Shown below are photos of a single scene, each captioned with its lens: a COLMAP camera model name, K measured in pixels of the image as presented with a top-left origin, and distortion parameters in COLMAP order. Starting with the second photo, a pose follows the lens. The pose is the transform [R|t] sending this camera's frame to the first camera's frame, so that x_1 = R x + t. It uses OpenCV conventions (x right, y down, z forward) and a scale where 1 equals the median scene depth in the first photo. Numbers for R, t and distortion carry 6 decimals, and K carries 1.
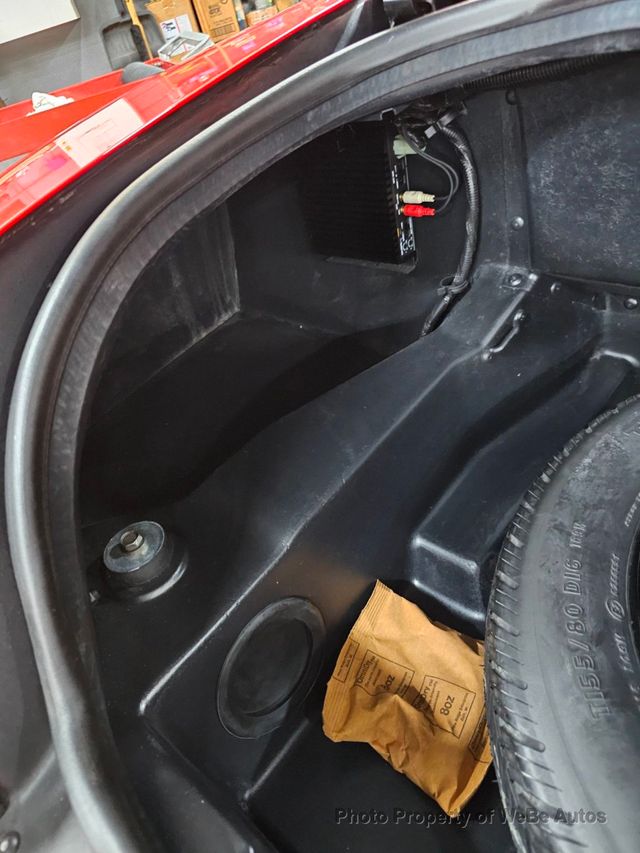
lens RADIAL K [[595.0, 0, 320.0], [0, 595.0, 426.5], [0, 0, 1]] dist [0.018606, -0.003681]
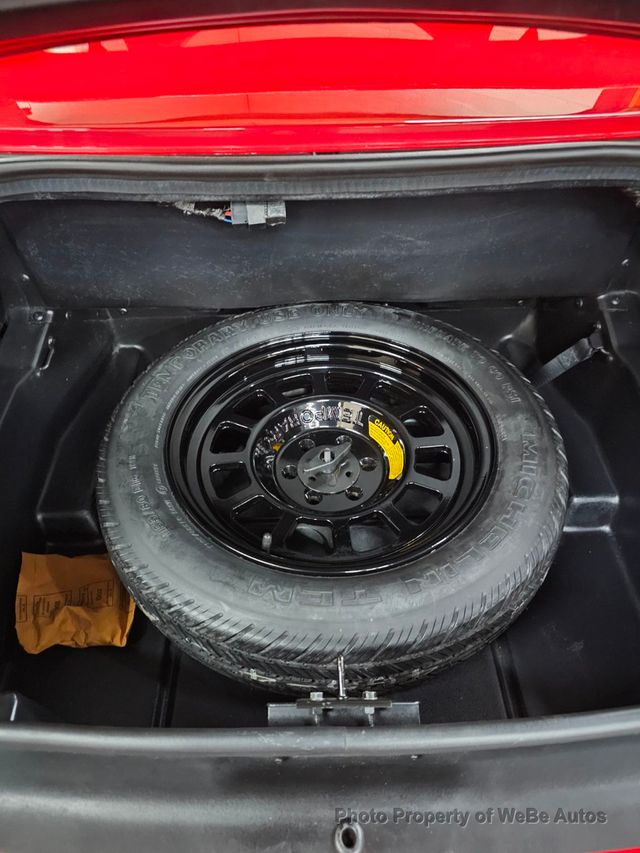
lens RADIAL K [[595.0, 0, 320.0], [0, 595.0, 426.5], [0, 0, 1]] dist [0.018606, -0.003681]
pose [[0.722484, -0.334980, 0.604818, -0.167873], [0.316369, 0.938009, 0.141600, 0.009152], [-0.614757, 0.089042, 0.783674, -0.622087]]
